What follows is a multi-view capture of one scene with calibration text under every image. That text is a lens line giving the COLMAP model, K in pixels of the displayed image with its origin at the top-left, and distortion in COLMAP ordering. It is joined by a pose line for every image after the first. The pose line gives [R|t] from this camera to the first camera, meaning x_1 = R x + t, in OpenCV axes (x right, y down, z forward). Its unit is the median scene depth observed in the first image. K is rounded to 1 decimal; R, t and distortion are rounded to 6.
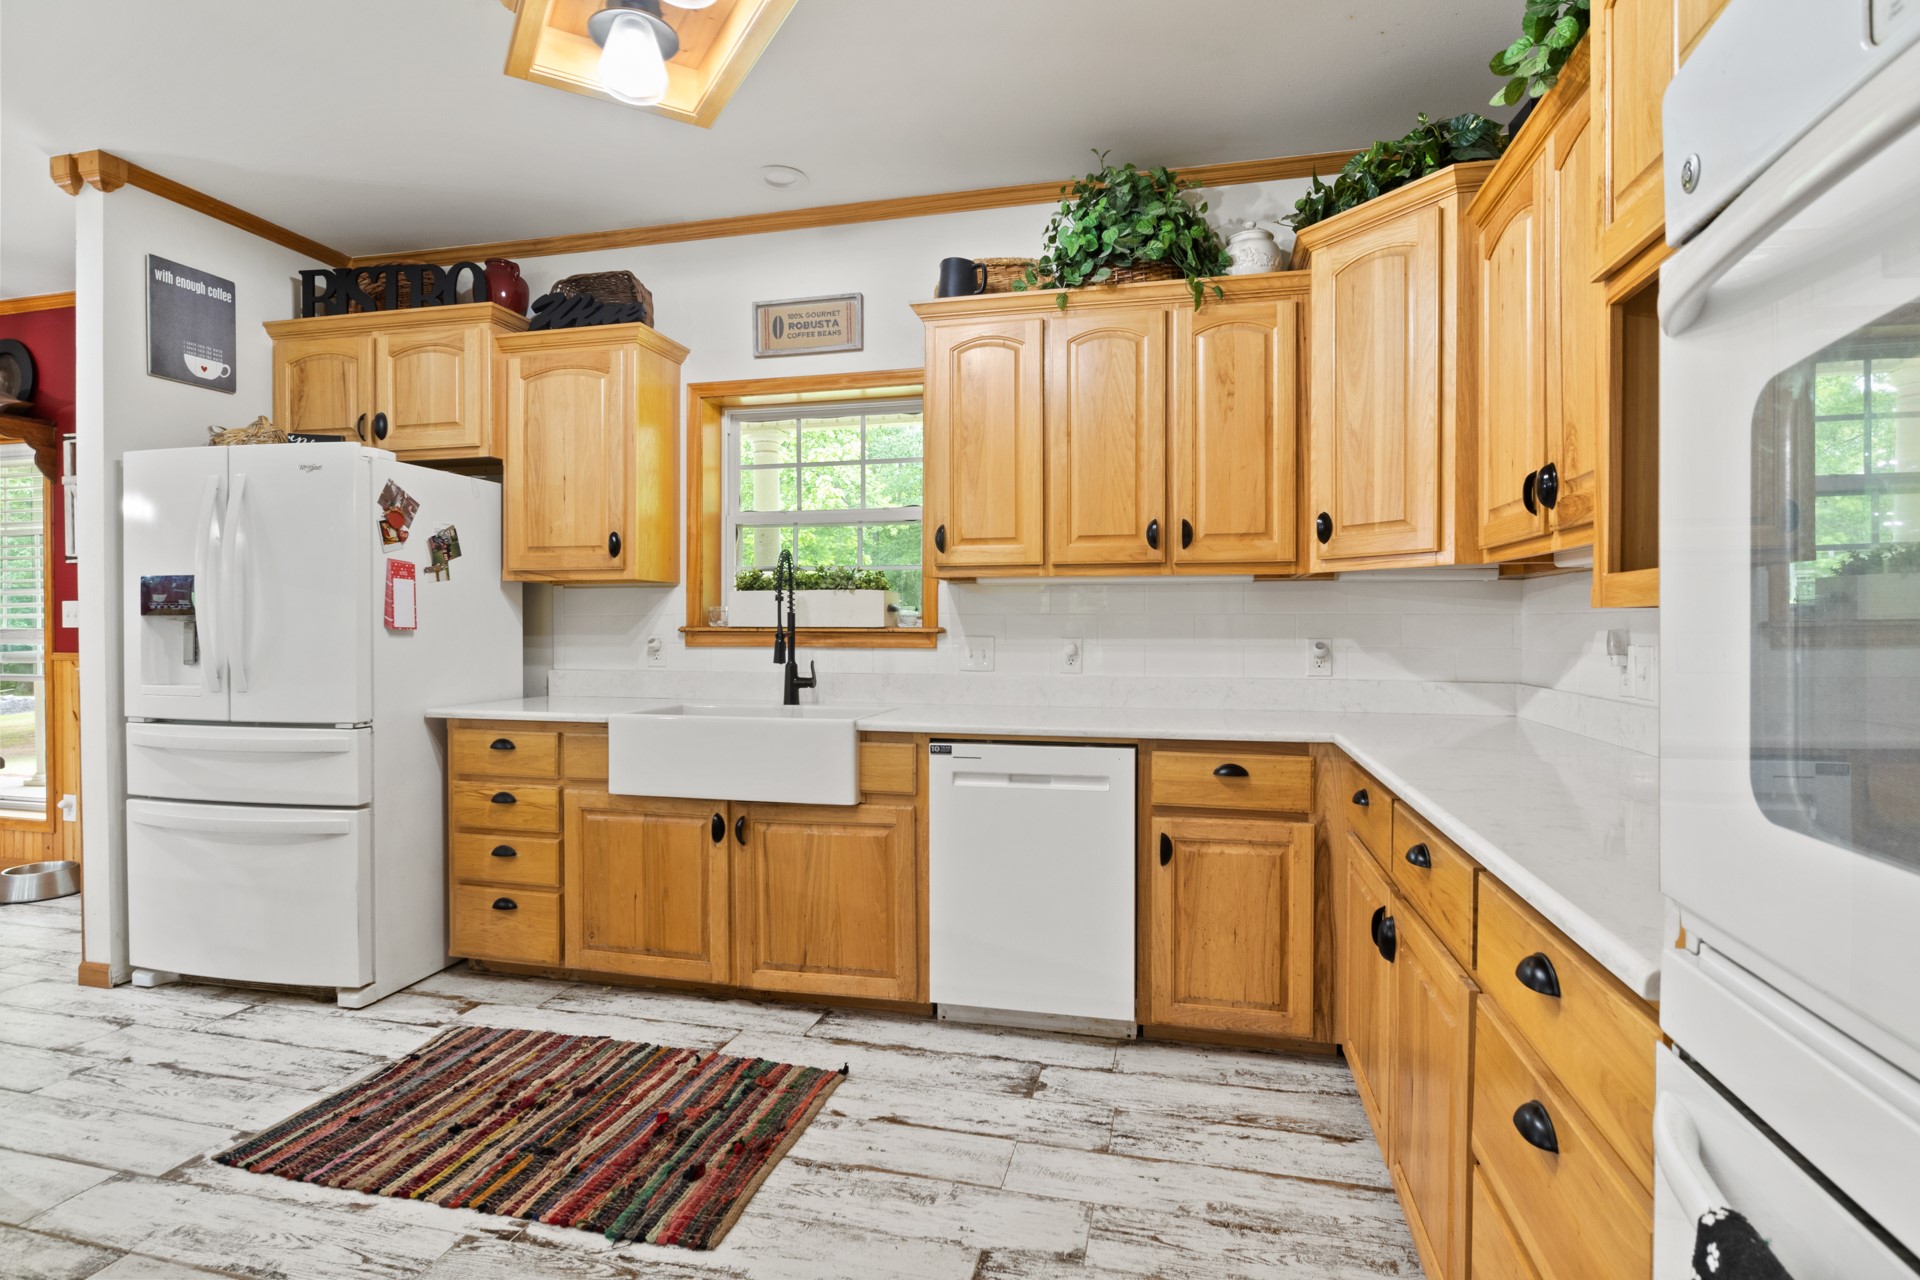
lens RADIAL K [[956.3, 0, 964.9], [0, 956.3, 634.8], [0, 0, 1]] dist [-0.015996, -0.000112]
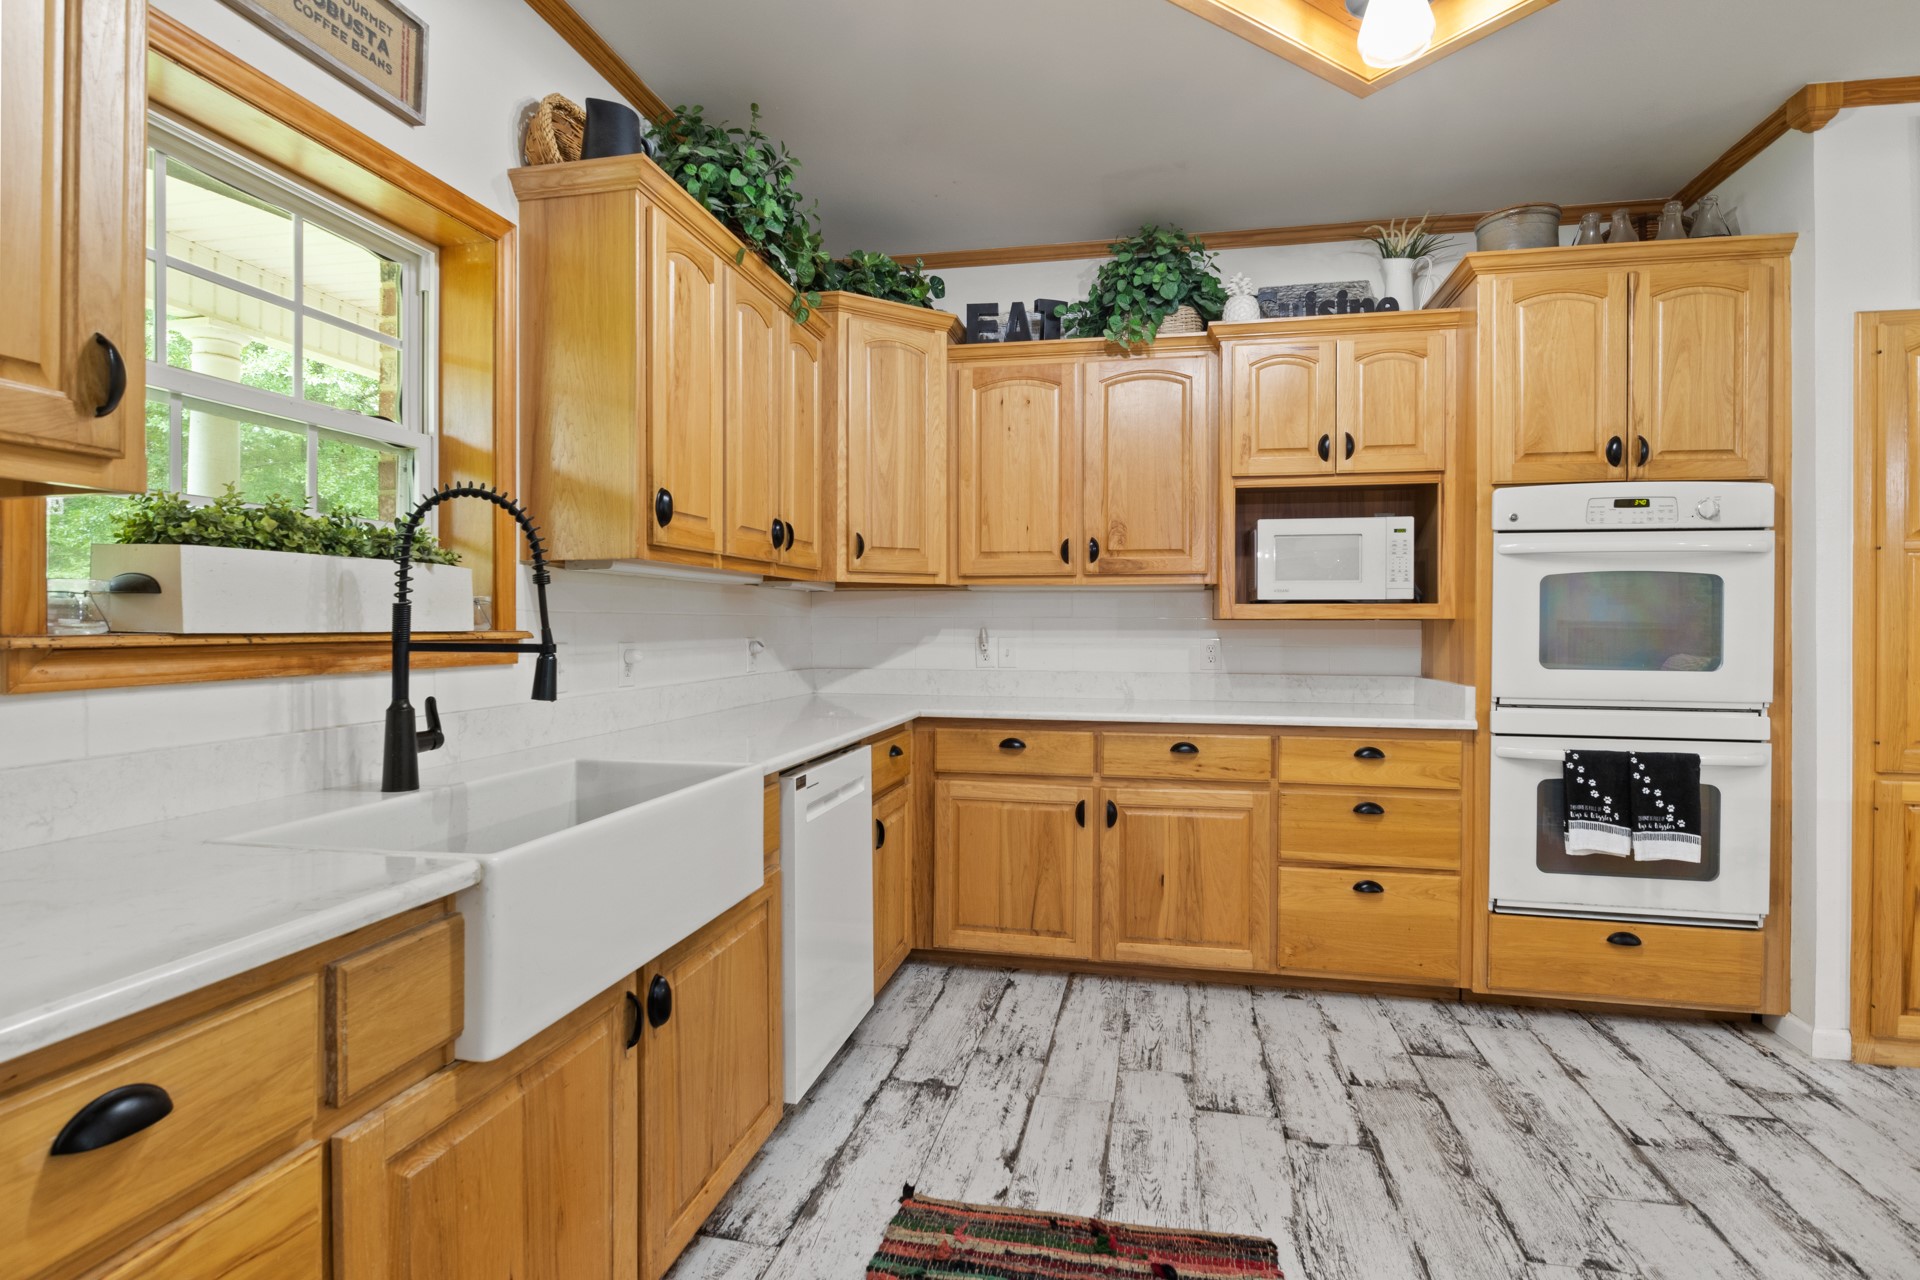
lens RADIAL K [[956.3, 0, 965.6], [0, 956.3, 626.8], [0, 0, 1]] dist [-0.015996, -0.000112]
pose [[-0.029163, -0.004692, 0.999564, -0.977653], [0.010026, 0.999937, 0.004987, -0.015258], [-0.999524, 0.010167, -0.029114, 1.039012]]
